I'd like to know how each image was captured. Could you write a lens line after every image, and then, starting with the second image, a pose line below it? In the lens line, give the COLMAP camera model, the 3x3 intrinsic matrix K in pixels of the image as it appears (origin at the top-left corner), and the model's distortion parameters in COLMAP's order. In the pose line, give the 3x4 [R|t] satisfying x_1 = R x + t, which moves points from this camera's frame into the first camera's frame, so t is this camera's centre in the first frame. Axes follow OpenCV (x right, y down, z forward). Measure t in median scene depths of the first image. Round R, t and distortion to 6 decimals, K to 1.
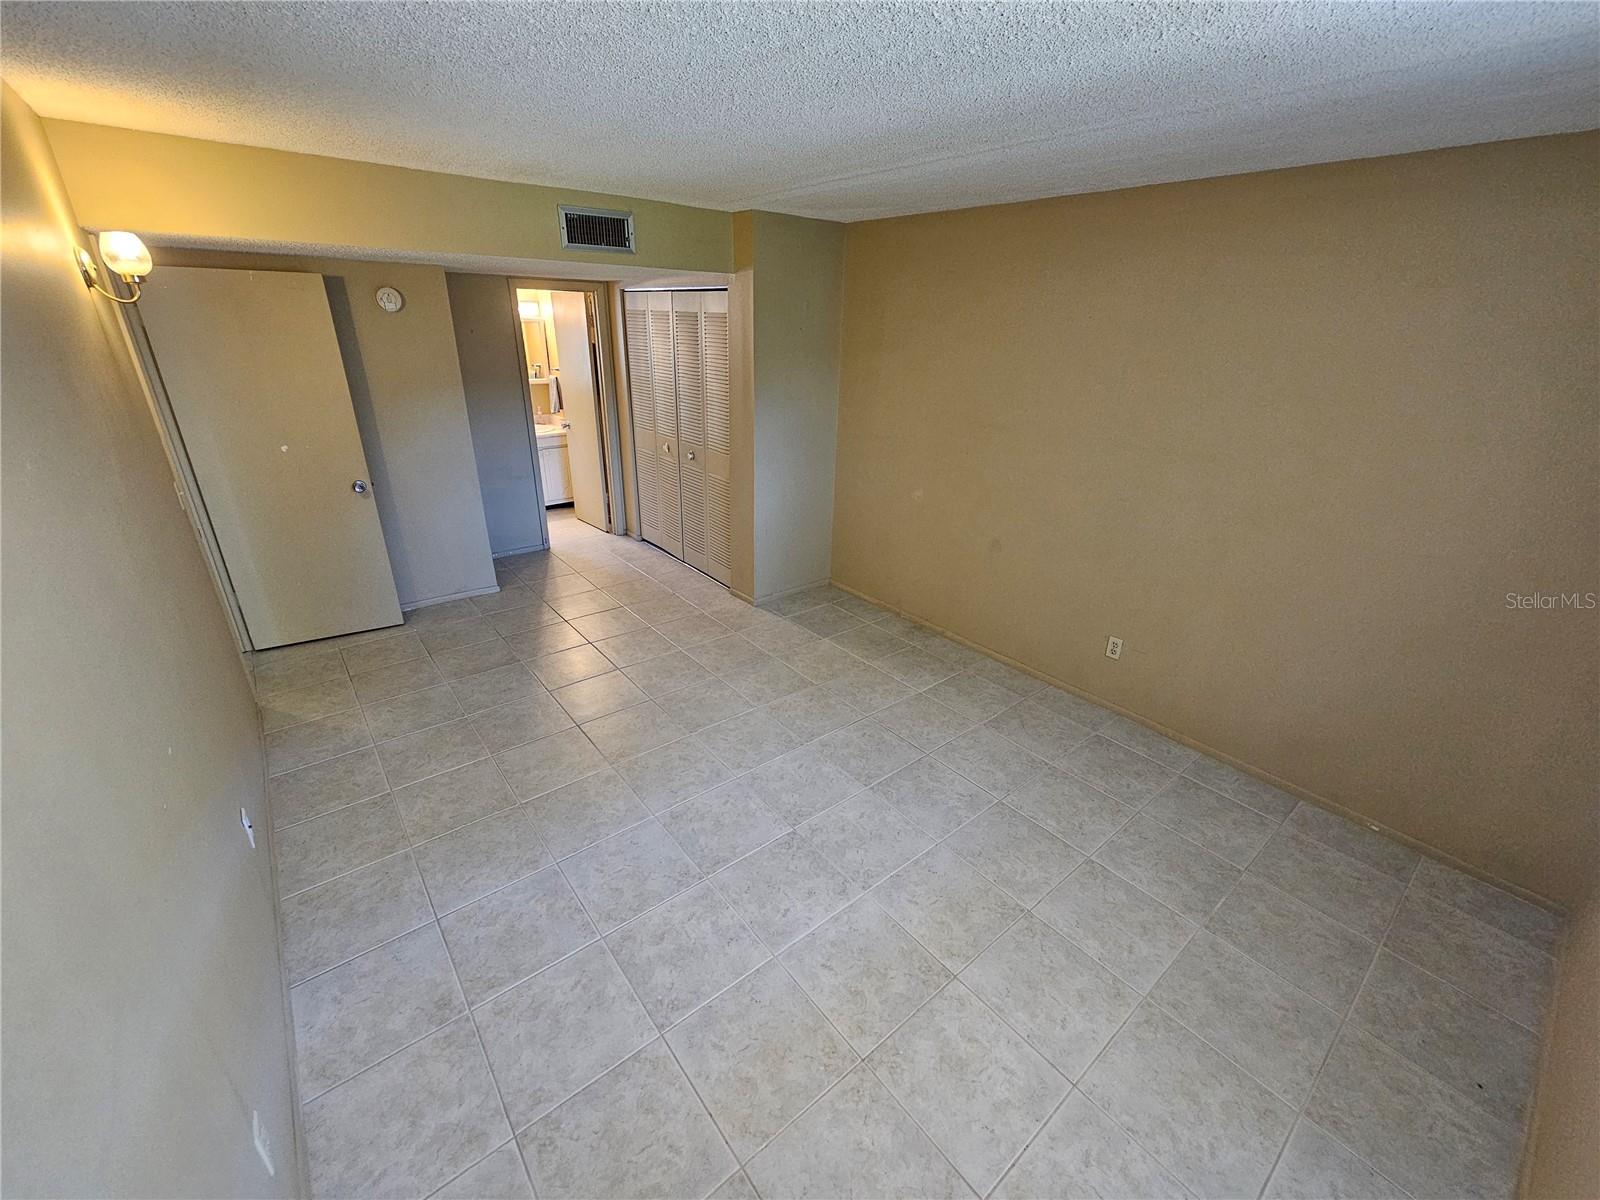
lens RADIAL K [[654.1, 0, 800.0], [0, 654.1, 600.0], [0, 0, 1]] dist [-0.000283, 0.000436]
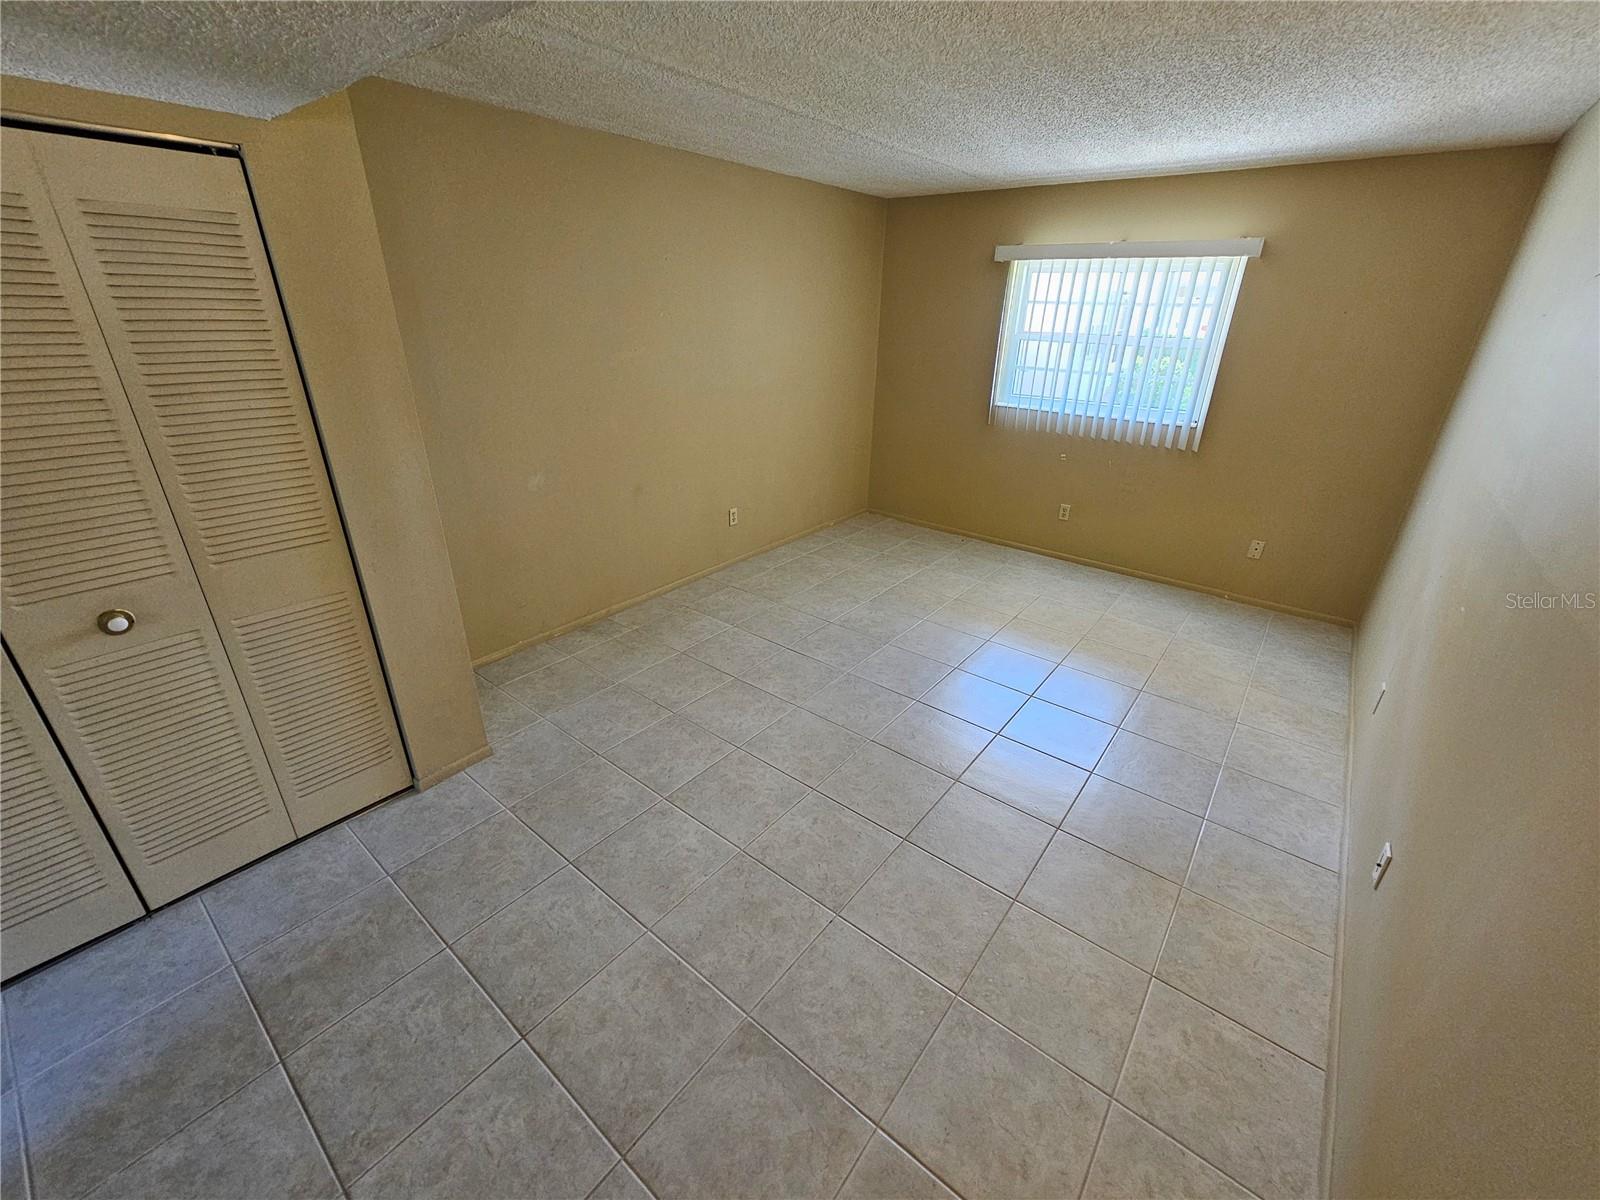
lens RADIAL K [[654.1, 0, 800.0], [0, 654.1, 600.0], [0, 0, 1]] dist [-0.000283, 0.000436]
pose [[-0.213683, -0.429461, 0.877441, -1.098683], [0.365871, 0.797633, 0.479500, -0.527385], [-0.905803, 0.423491, -0.013313, 1.330186]]
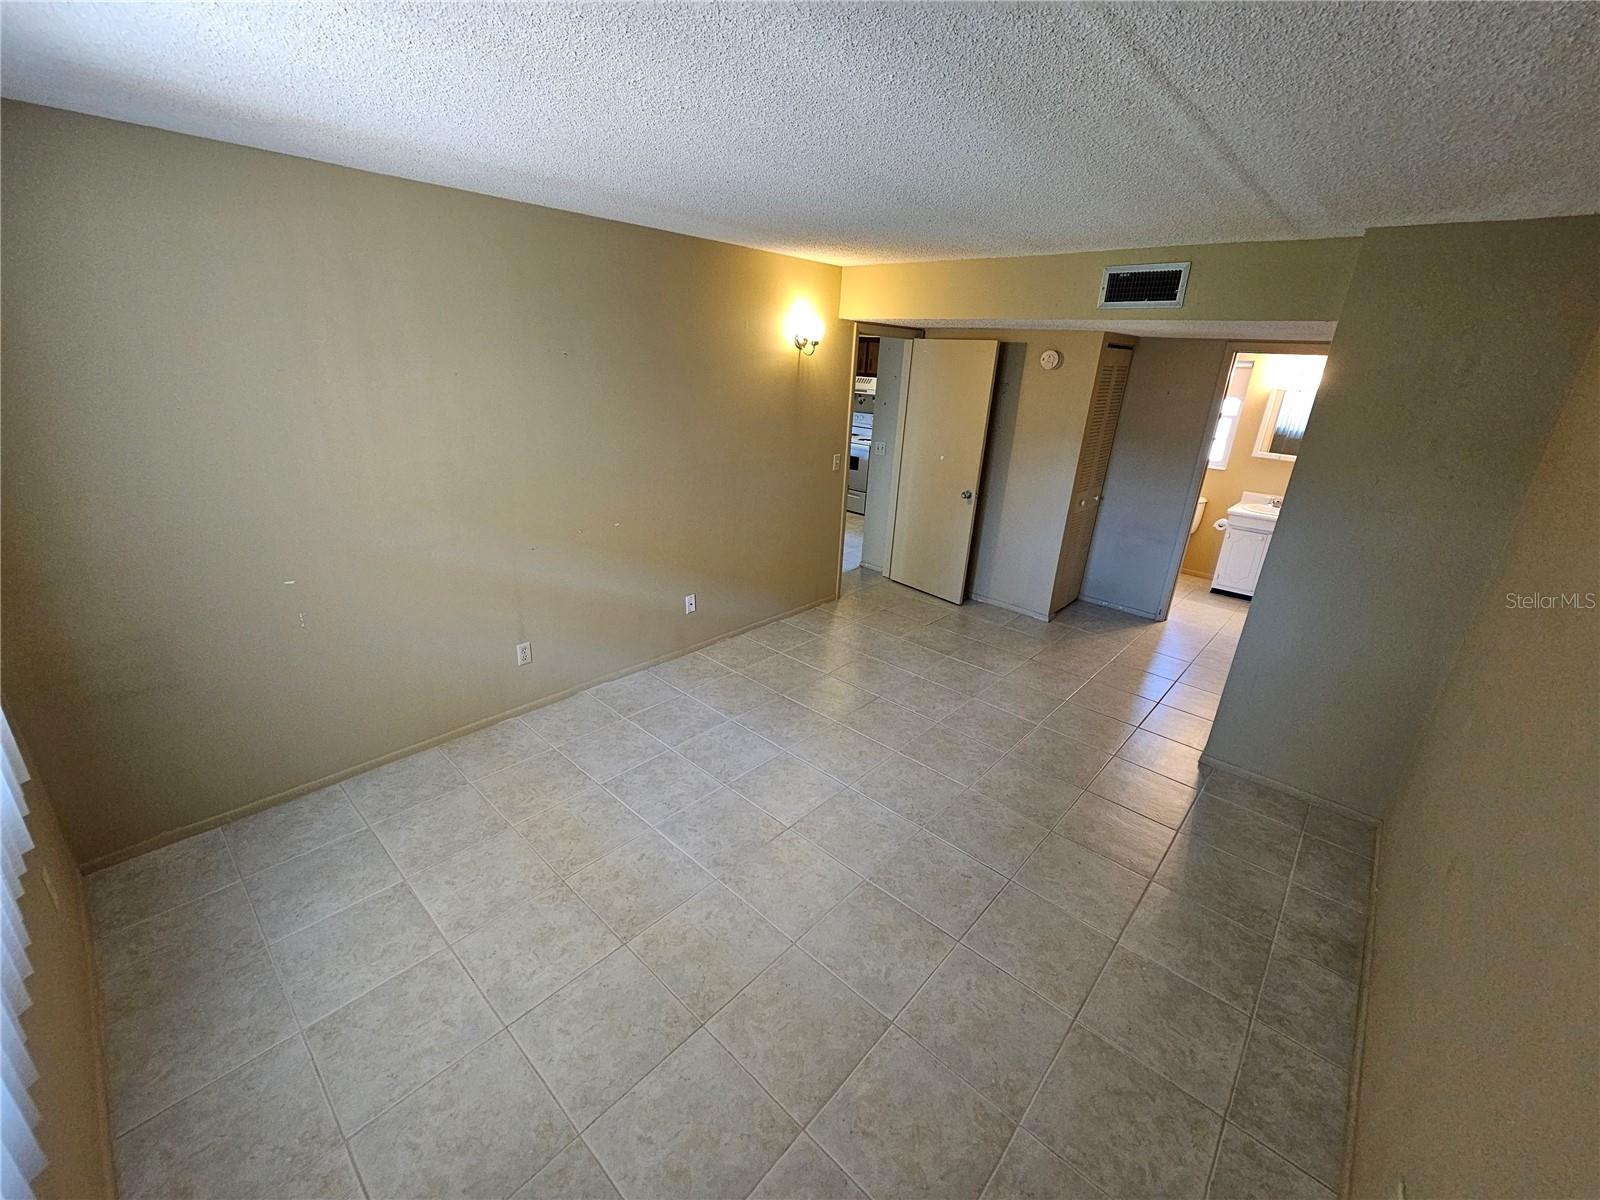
lens RADIAL K [[654.1, 0, 800.0], [0, 654.1, 600.0], [0, 0, 1]] dist [-0.000283, 0.000436]
pose [[0.151914, 0.334023, -0.930242, 0.915355], [-0.433428, 0.868360, 0.241022, -0.248549], [0.888292, 0.366578, 0.276691, 0.632616]]
